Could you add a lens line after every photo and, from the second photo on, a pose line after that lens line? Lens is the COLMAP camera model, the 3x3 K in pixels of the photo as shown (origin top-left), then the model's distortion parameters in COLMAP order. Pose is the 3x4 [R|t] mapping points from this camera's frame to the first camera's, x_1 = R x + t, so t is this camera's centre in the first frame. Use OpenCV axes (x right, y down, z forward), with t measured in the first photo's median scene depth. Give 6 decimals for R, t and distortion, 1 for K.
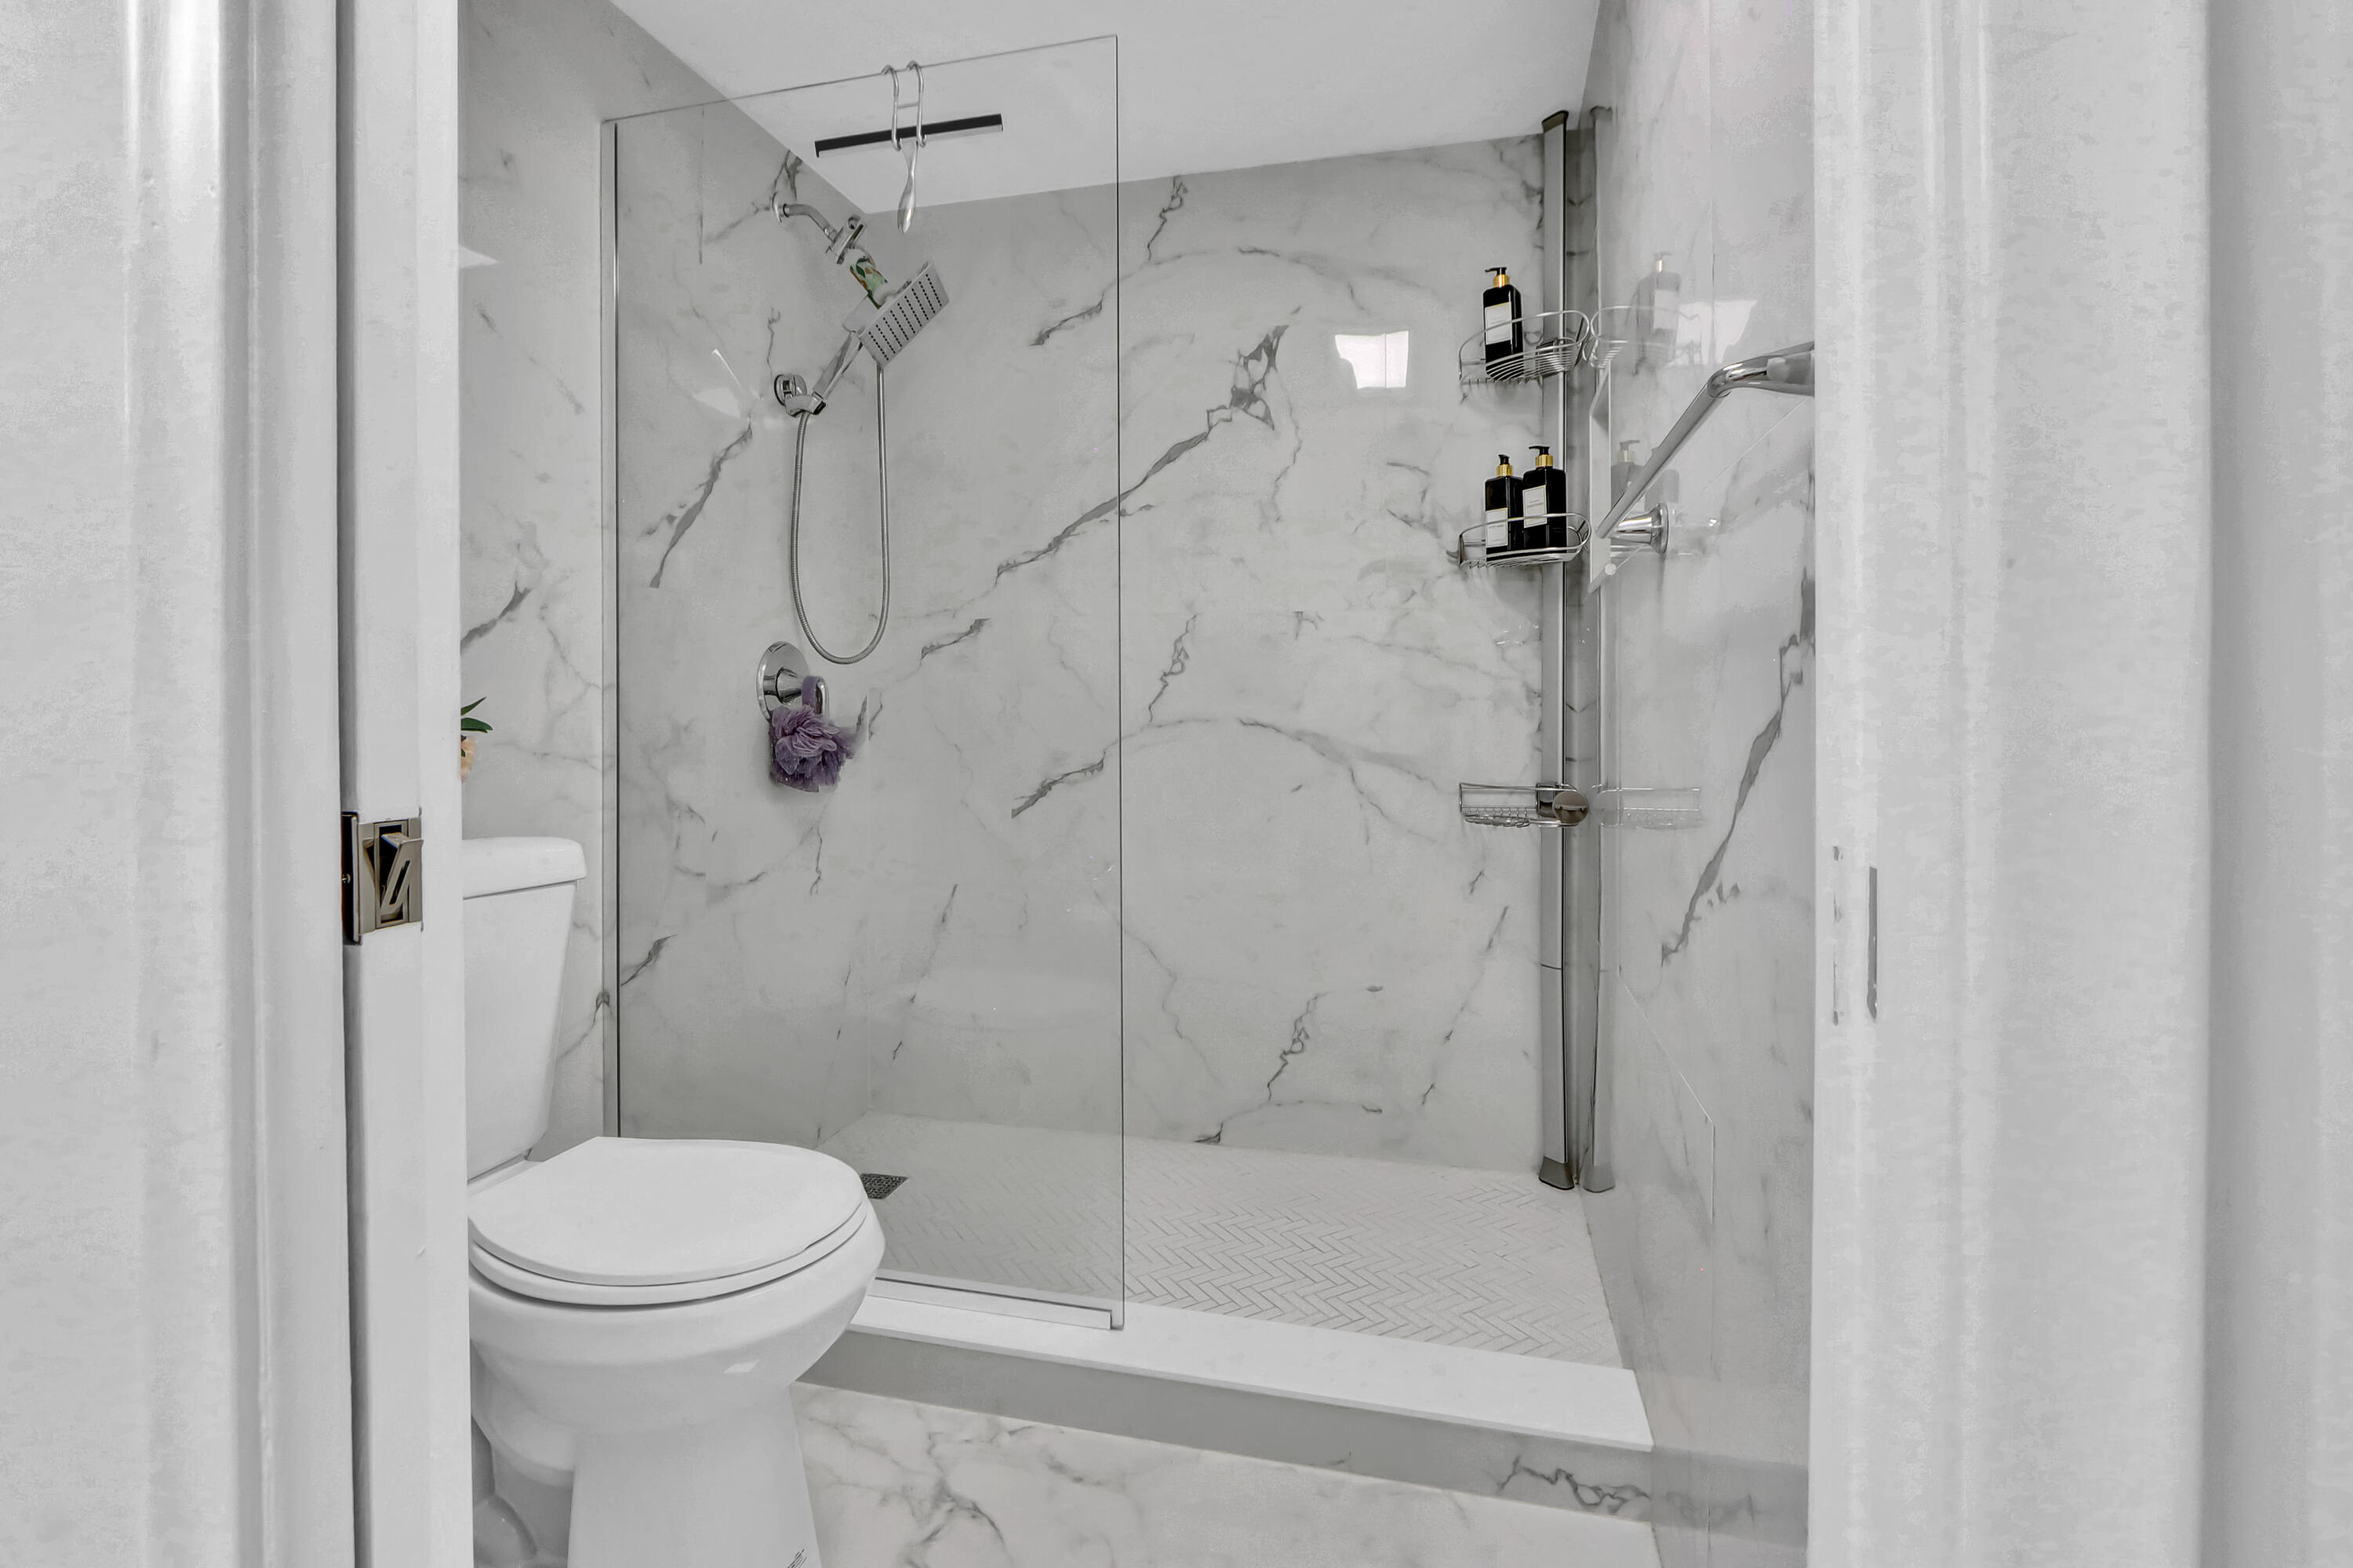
lens RADIAL K [[1072.4, 0, 1186.2], [0, 1072.4, 727.7], [0, 0, 1]] dist [-0.010690, -0.000257]
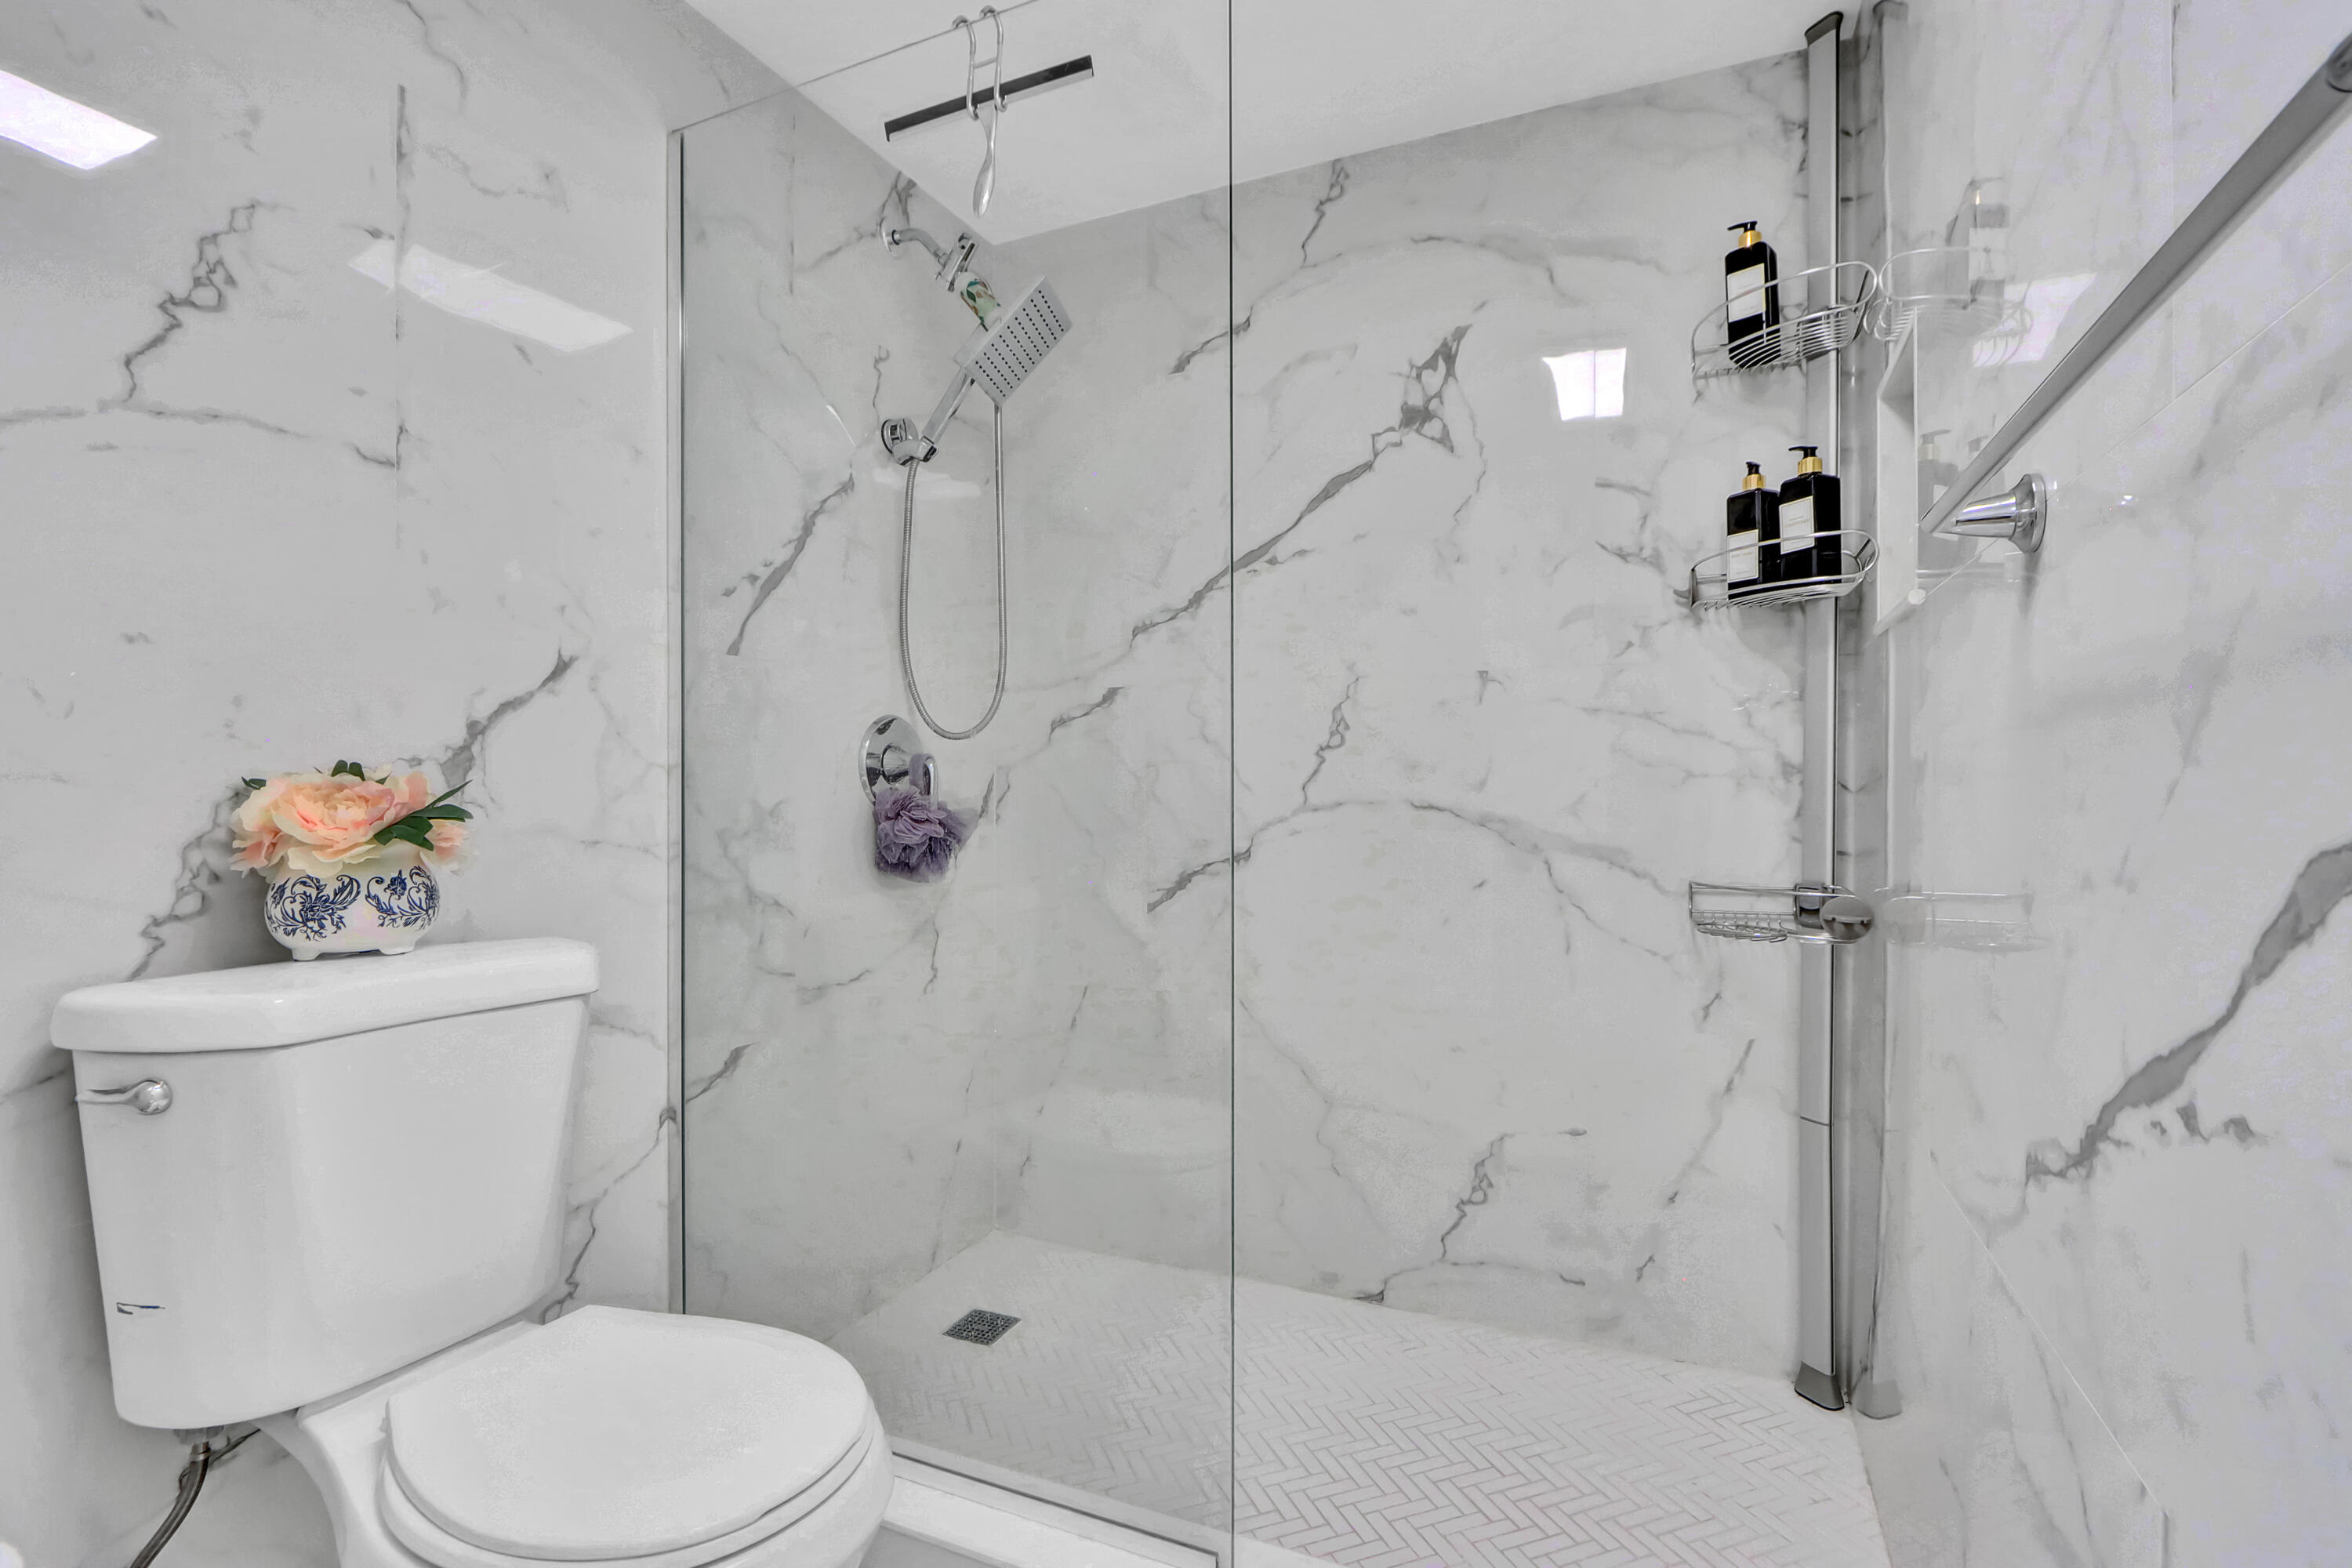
lens RADIAL K [[1071.9, 0, 1185.6], [0, 1071.9, 816.3], [0, 0, 1]] dist [-0.010690, -0.000257]
pose [[0.982682, 0.002707, -0.185278, 0.035300], [-0.000662, 0.999938, 0.011100, -0.005309], [0.185297, -0.010785, 0.982623, 0.155769]]
